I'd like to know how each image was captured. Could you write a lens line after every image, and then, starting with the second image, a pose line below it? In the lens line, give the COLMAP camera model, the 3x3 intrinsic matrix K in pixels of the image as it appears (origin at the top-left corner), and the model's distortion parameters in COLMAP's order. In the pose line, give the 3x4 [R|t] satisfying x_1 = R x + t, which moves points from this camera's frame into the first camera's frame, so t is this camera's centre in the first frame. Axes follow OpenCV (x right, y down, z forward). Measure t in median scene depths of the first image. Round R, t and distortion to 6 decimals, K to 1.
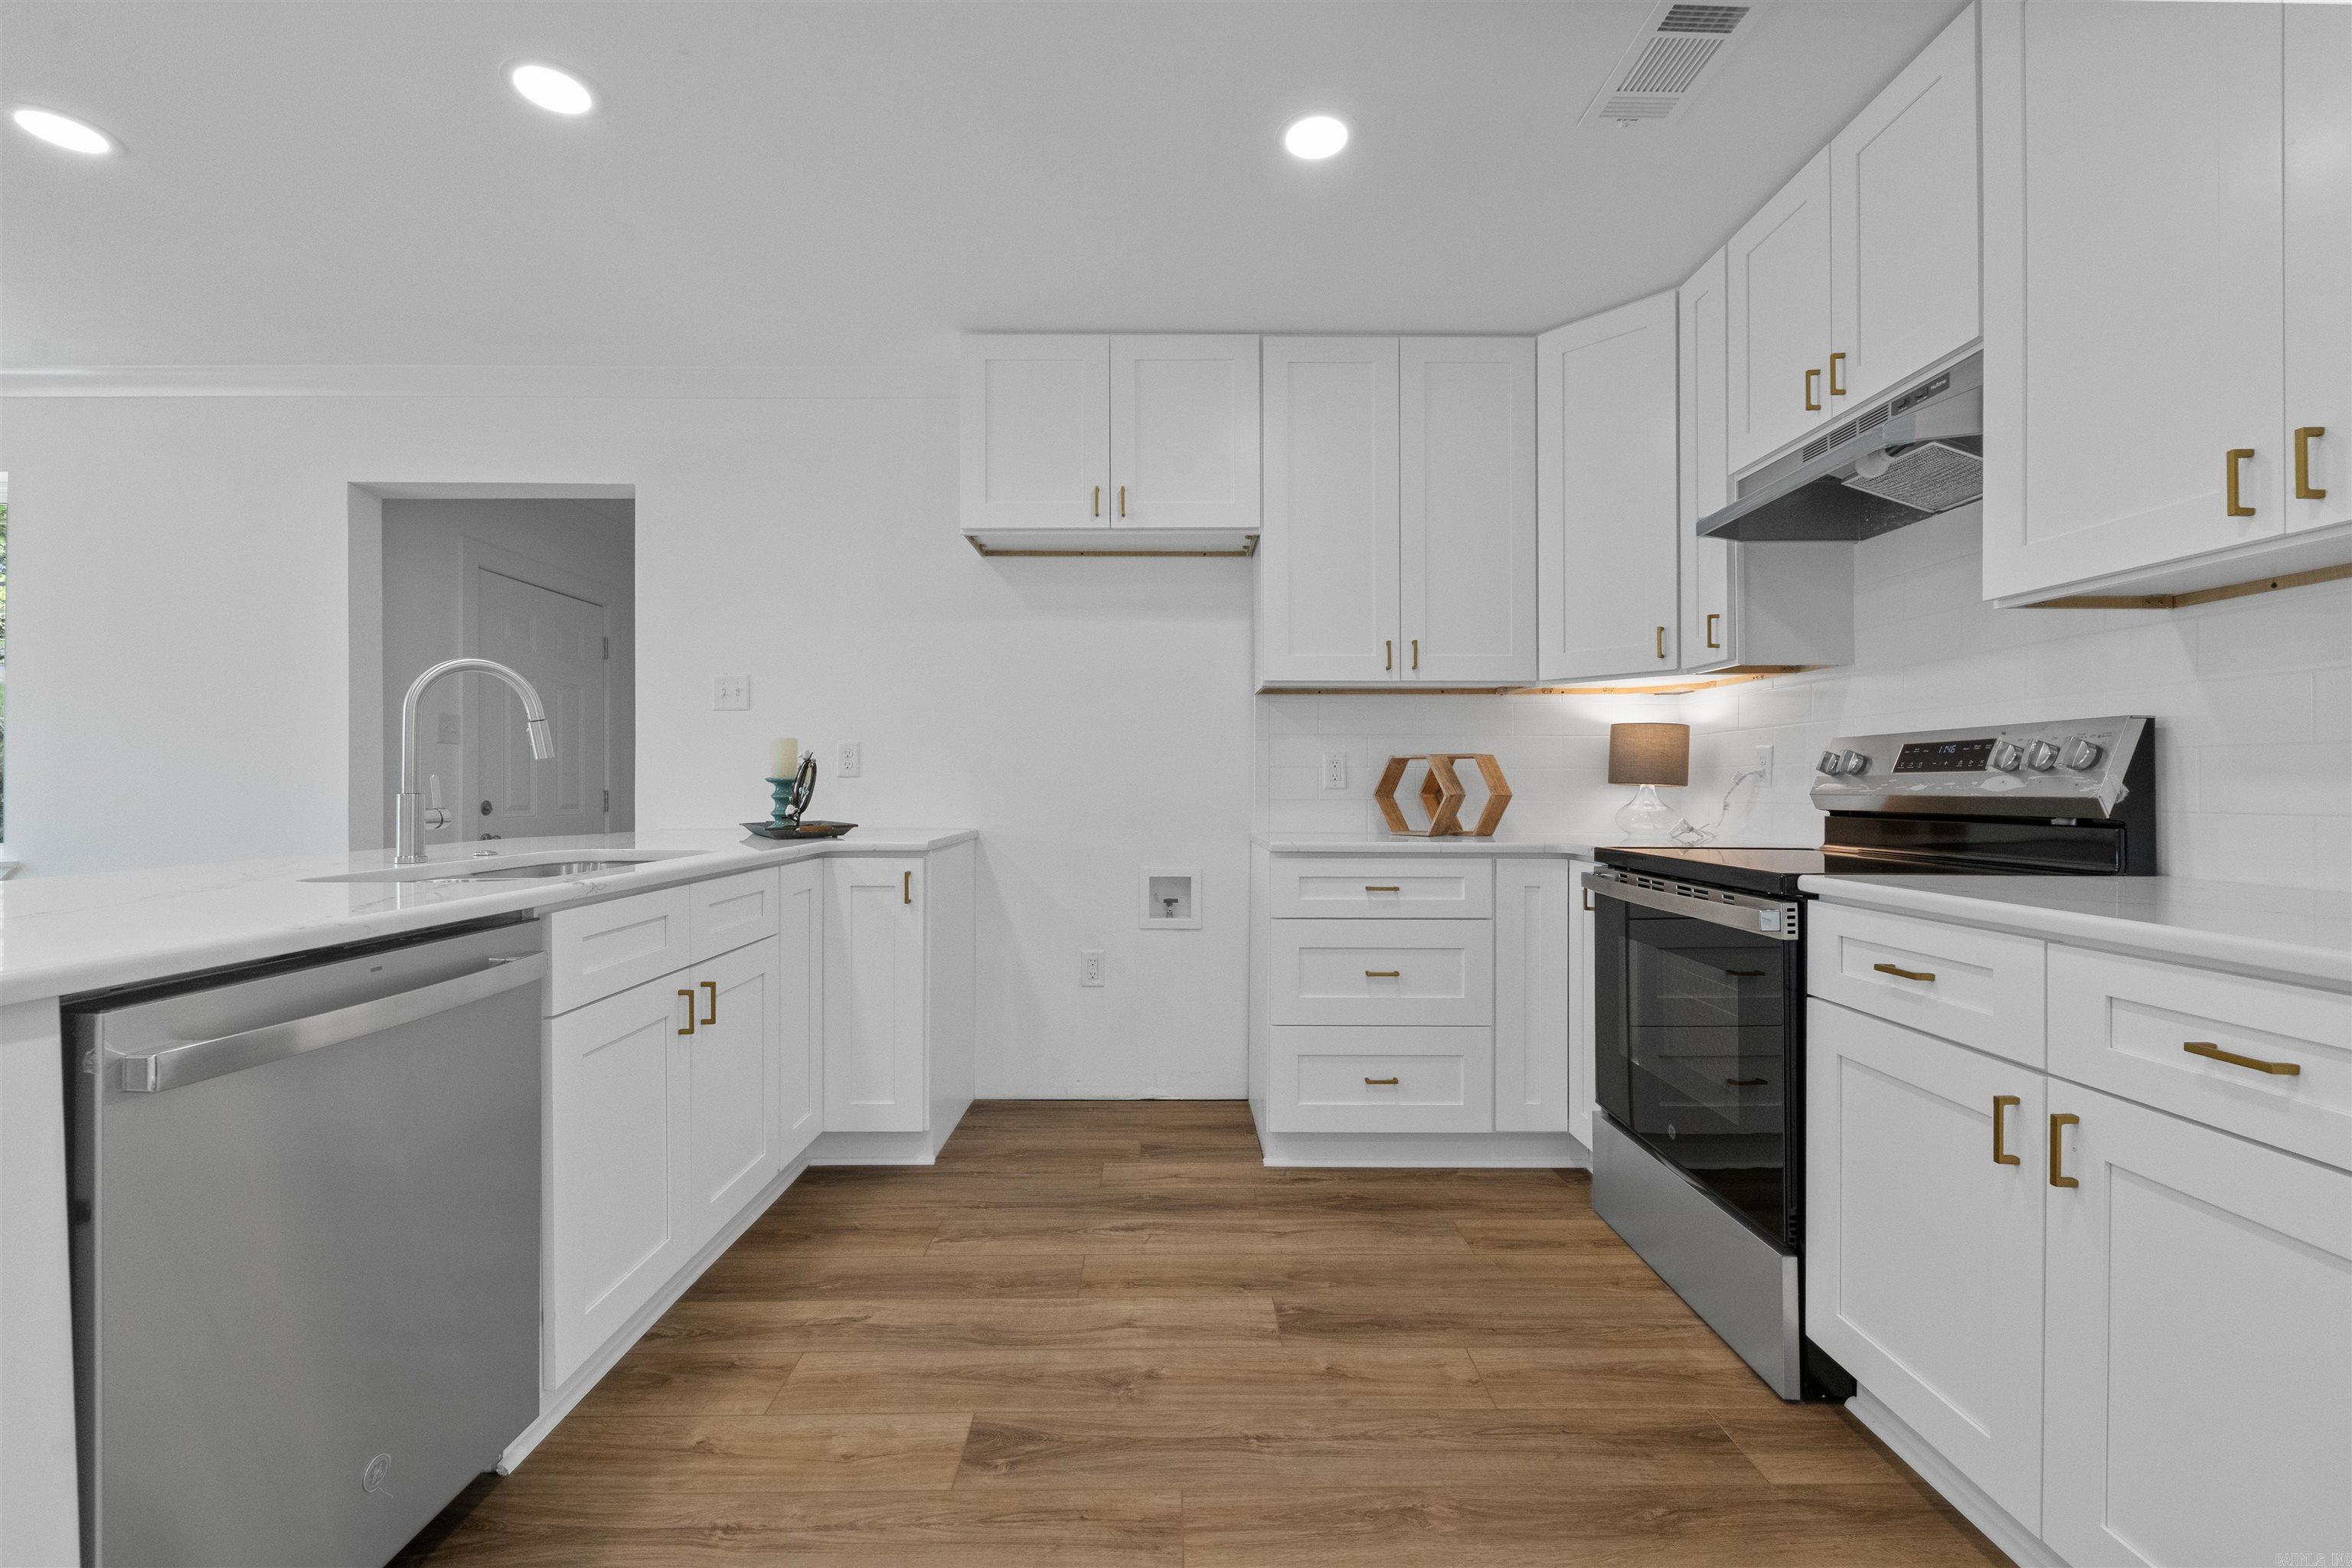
lens RADIAL K [[969.2, 0, 1176.6], [0, 969.2, 780.2], [0, 0, 1]] dist [0.002092, -0.000262]
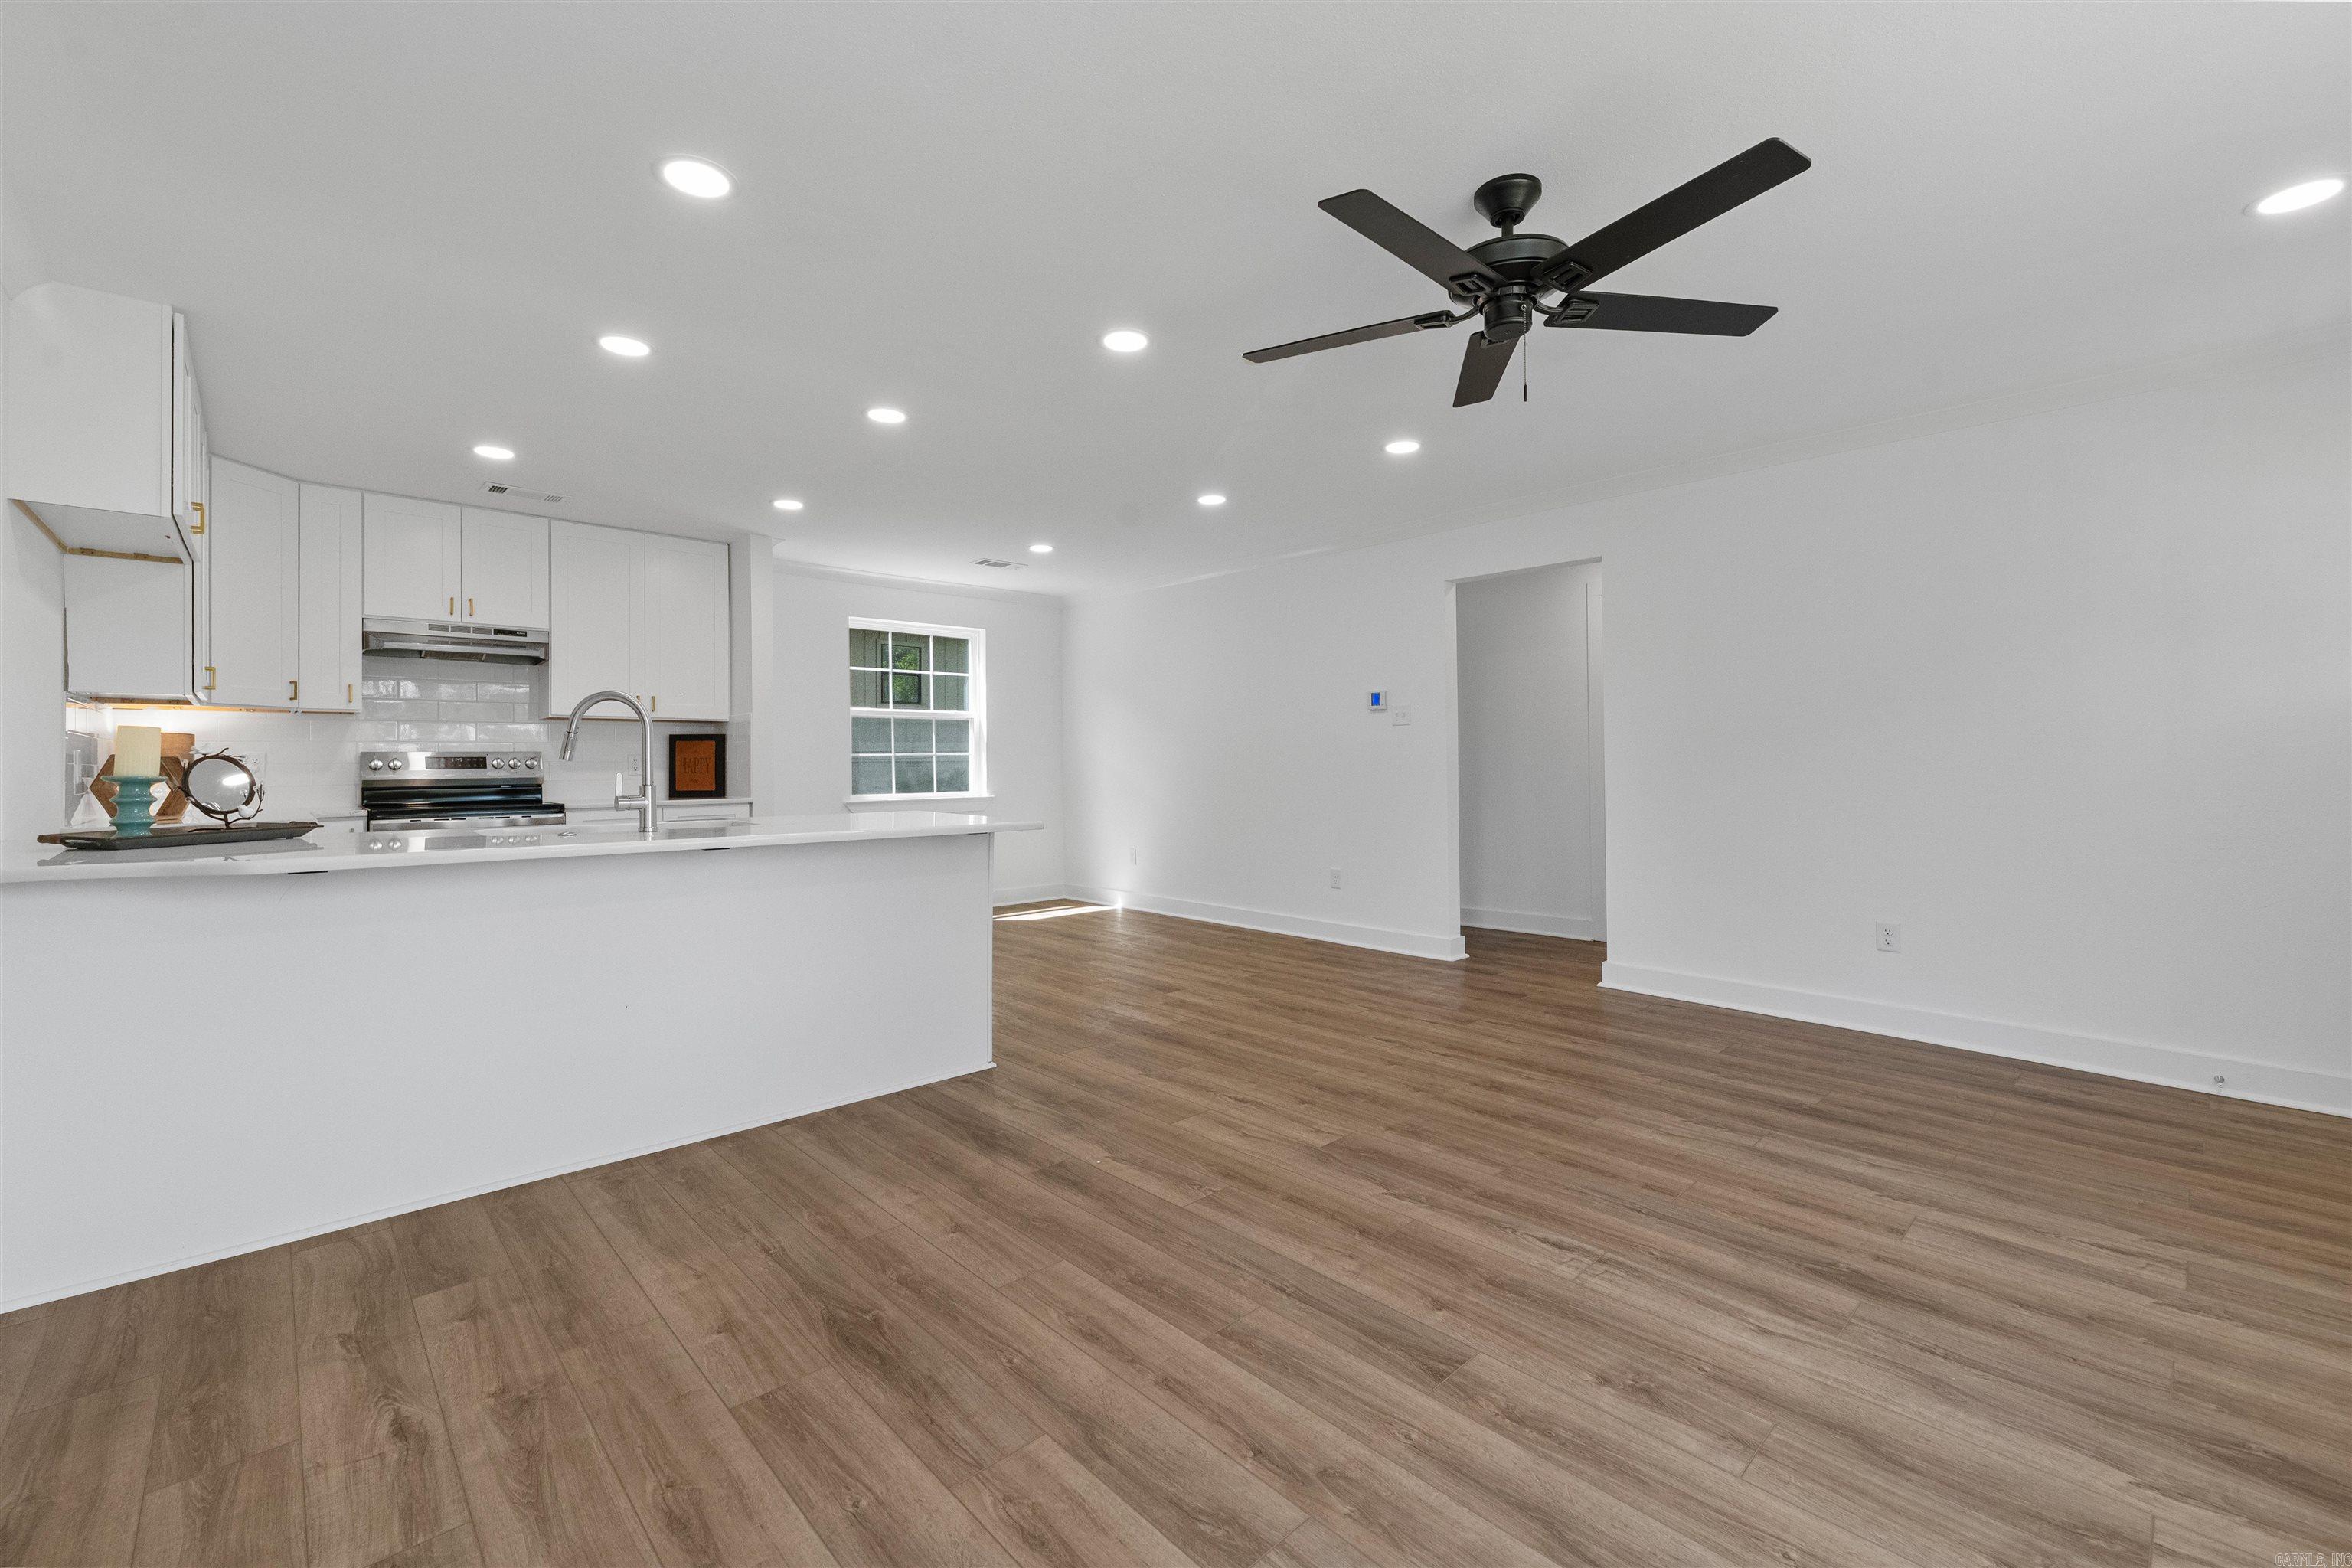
lens RADIAL K [[959.8, 0, 1173.5], [0, 959.8, 764.9], [0, 0, 1]] dist [0.004860, -0.000427]
pose [[-0.677256, 0.001378, 0.735746, -1.924771], [0.003452, 0.999993, 0.001305, -0.013732], [-0.735739, 0.003424, -0.677256, 1.112133]]
